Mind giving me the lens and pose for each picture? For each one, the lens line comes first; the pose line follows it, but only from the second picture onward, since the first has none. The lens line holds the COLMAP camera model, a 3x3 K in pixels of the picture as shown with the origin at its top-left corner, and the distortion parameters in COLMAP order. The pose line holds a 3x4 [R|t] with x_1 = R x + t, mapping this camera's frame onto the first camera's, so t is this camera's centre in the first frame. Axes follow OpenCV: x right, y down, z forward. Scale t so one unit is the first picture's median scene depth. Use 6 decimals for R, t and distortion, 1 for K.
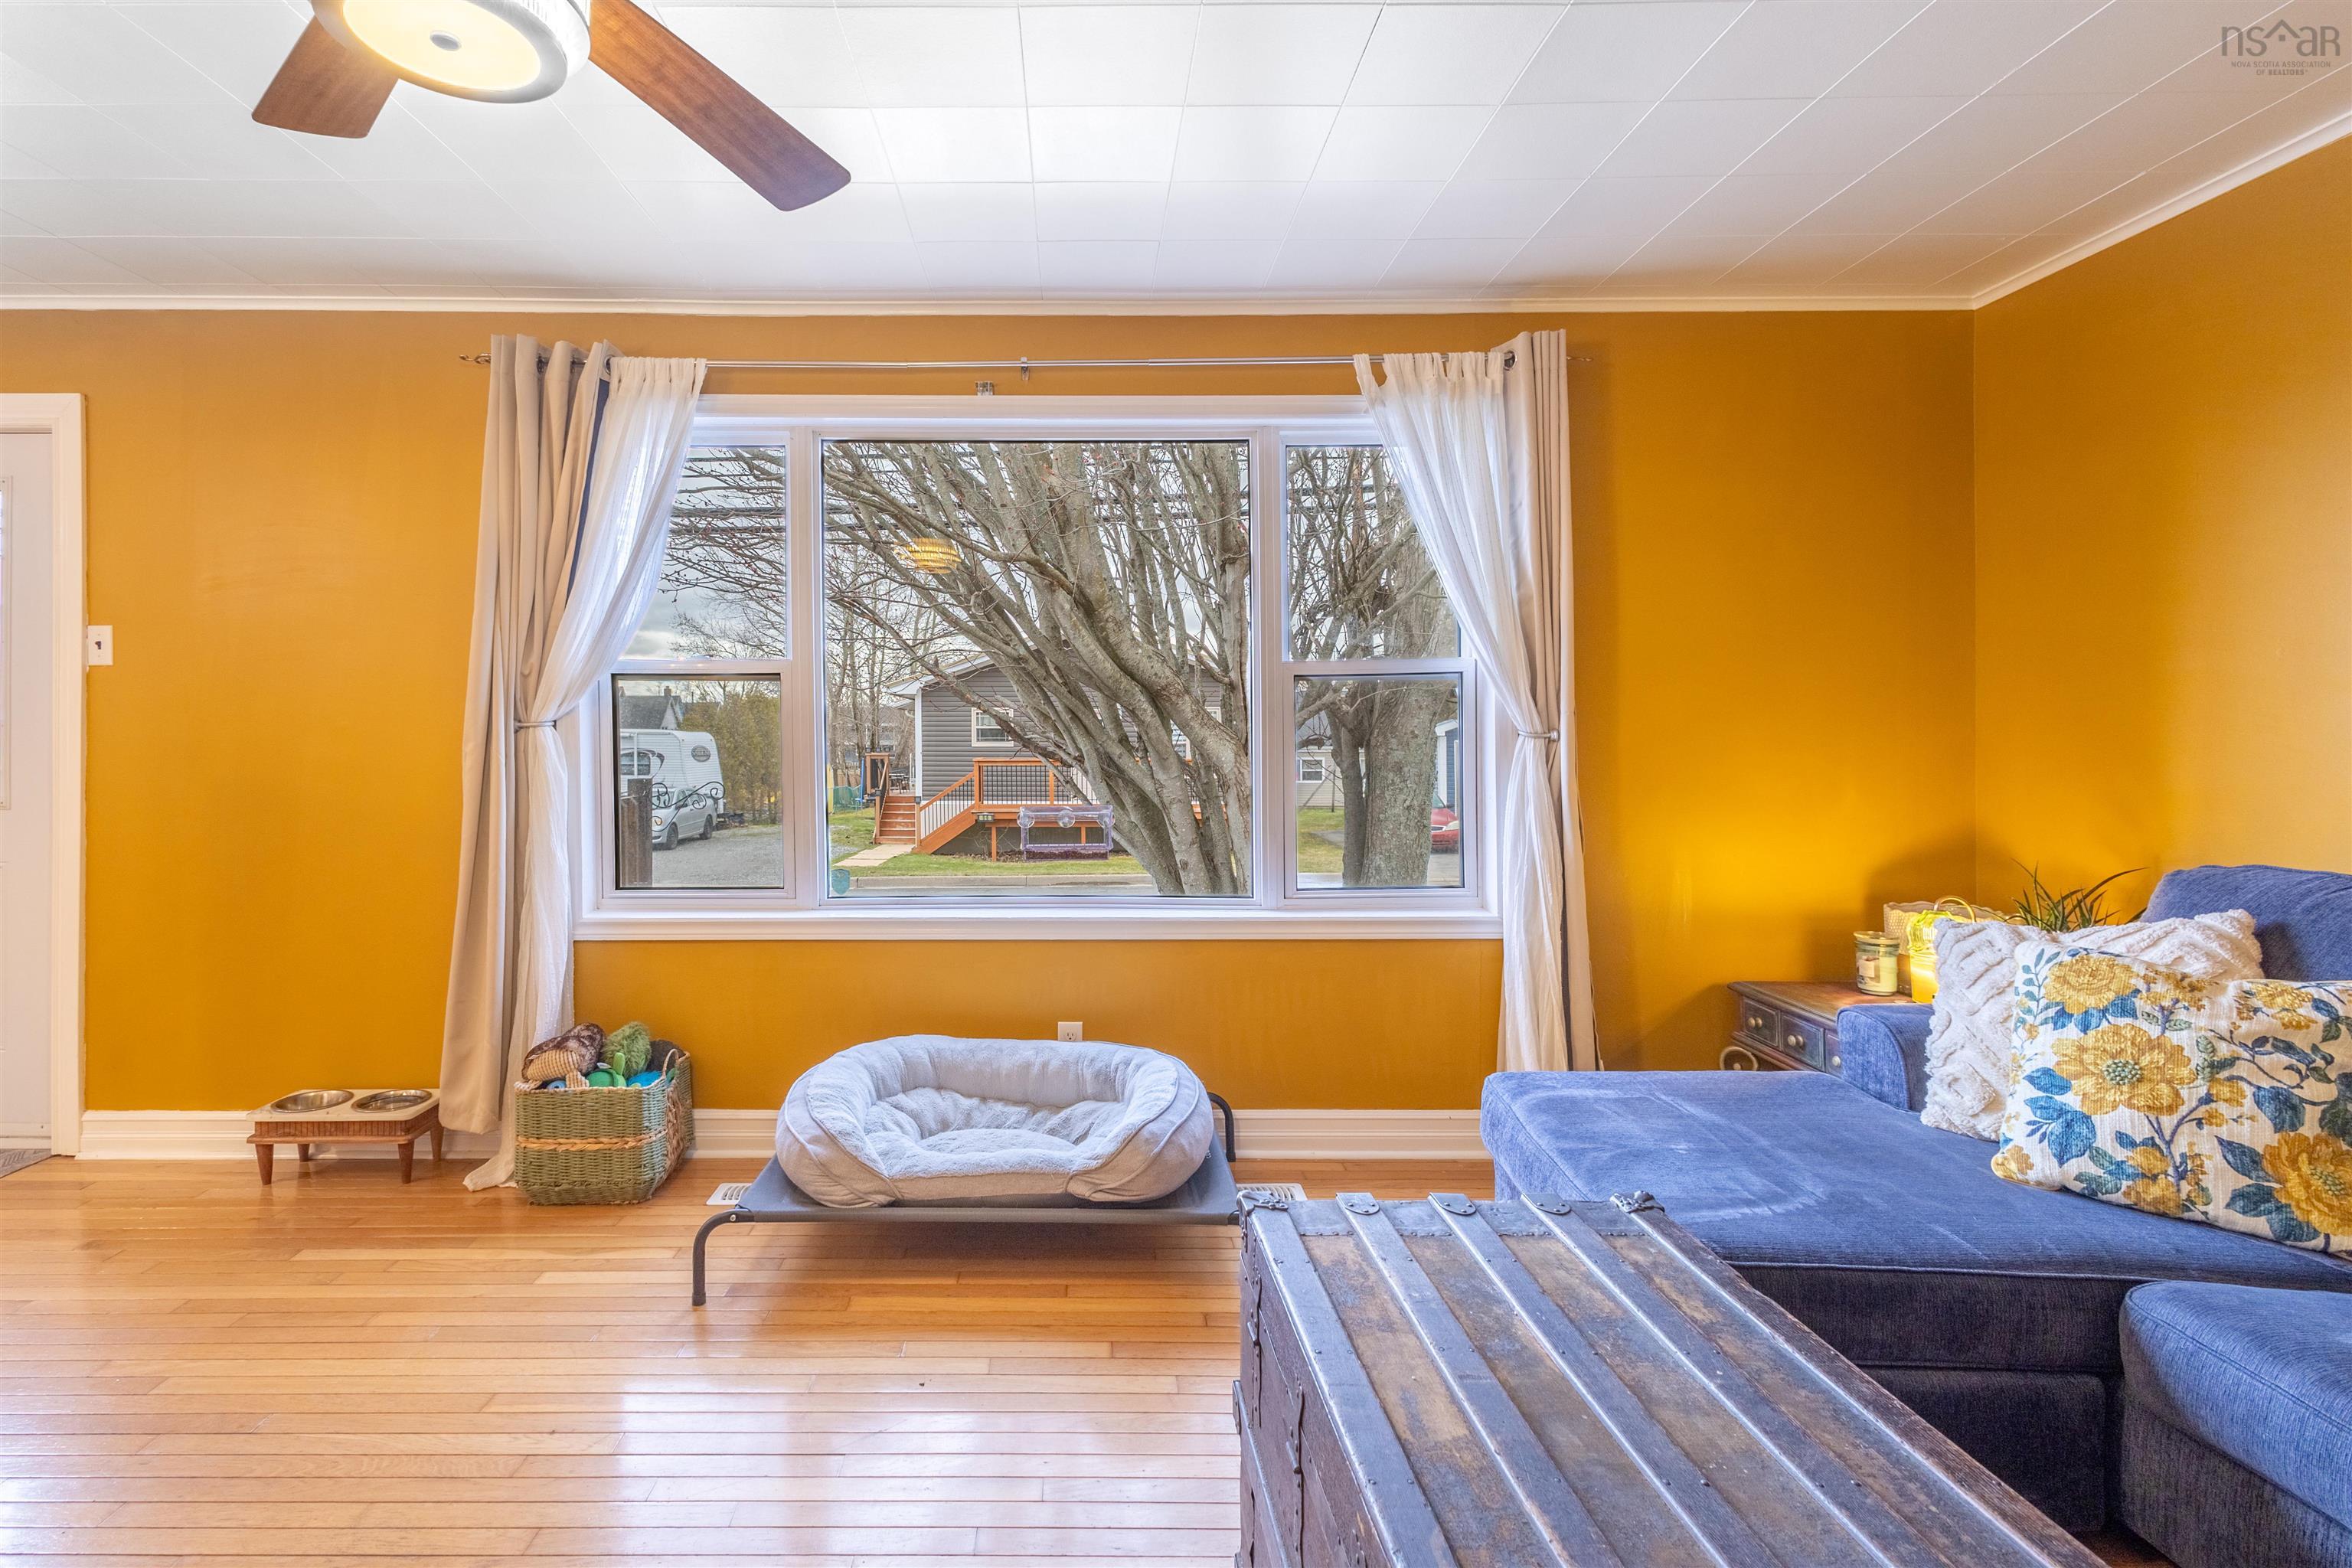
lens RADIAL K [[1081.5, 0, 1106.1], [0, 1081.5, 748.4], [0, 0, 1]] dist [0.001183, -0.000146]
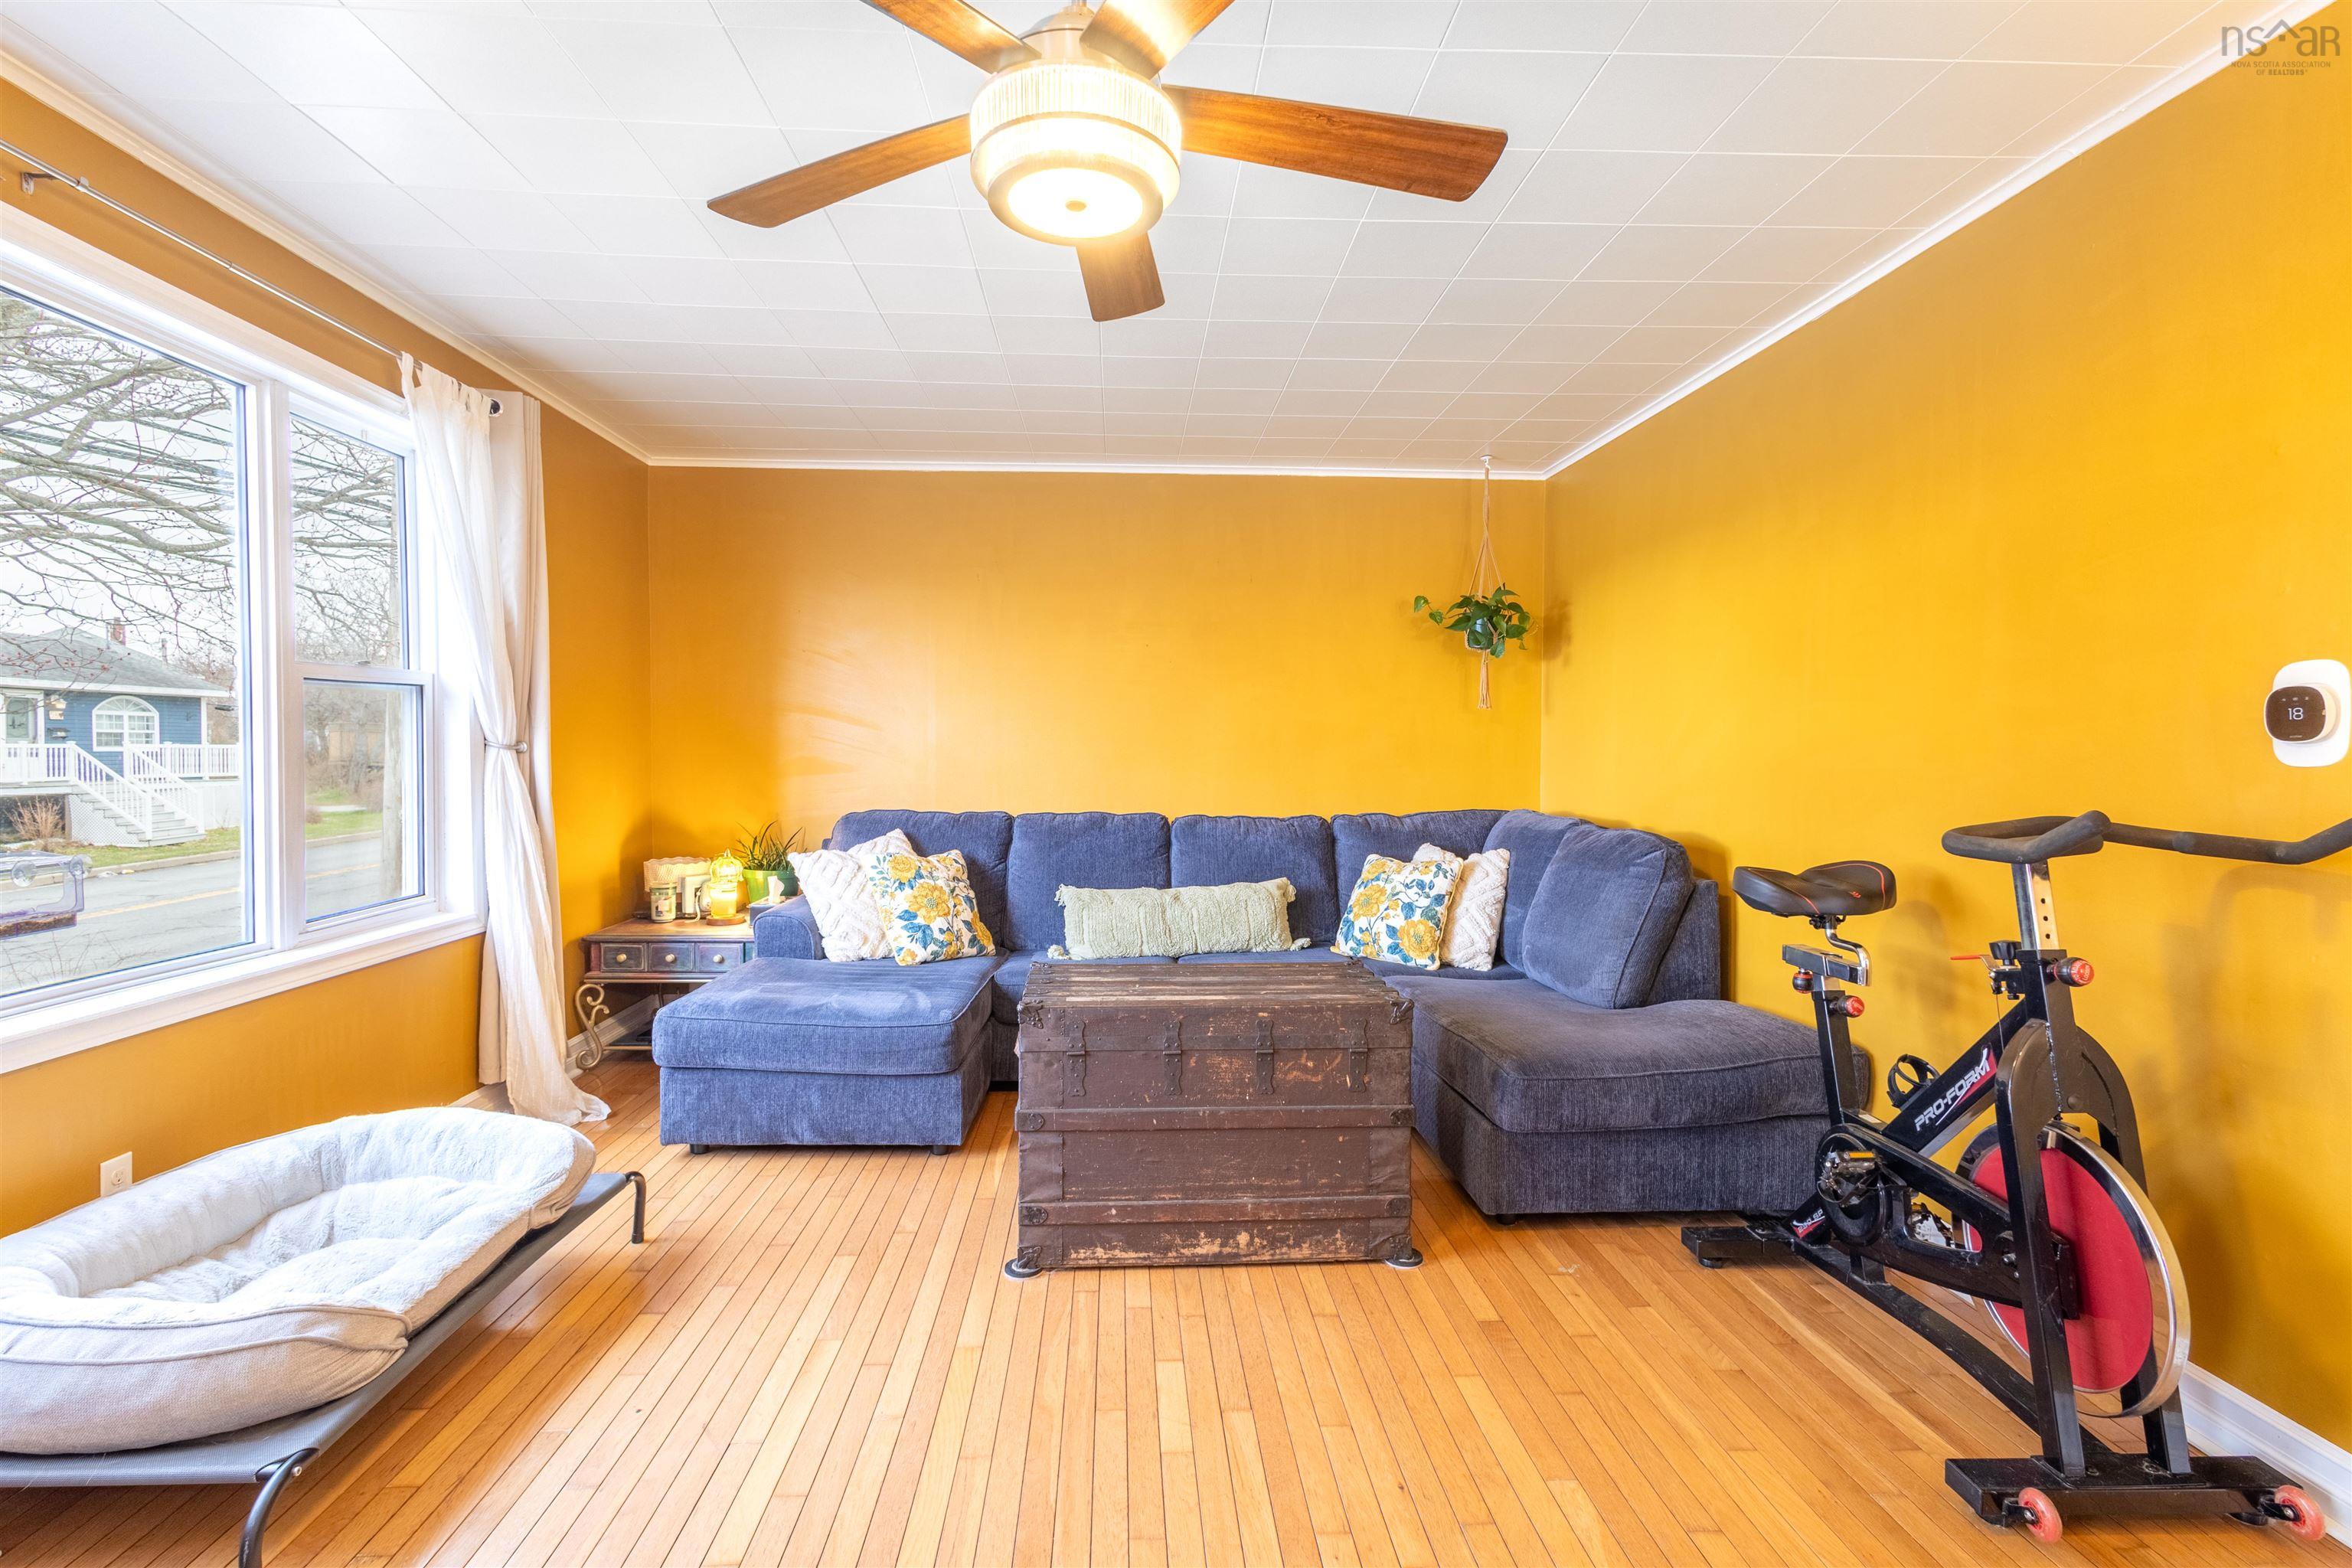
lens RADIAL K [[1081.5, 0, 1170.7], [0, 1081.5, 768.2], [0, 0, 1]] dist [0.001183, -0.000146]
pose [[-0.040906, -0.011791, 0.999093, -0.858397], [0.015497, 0.999803, 0.012434, 0.006176], [-0.999043, 0.015992, -0.040716, 0.412966]]
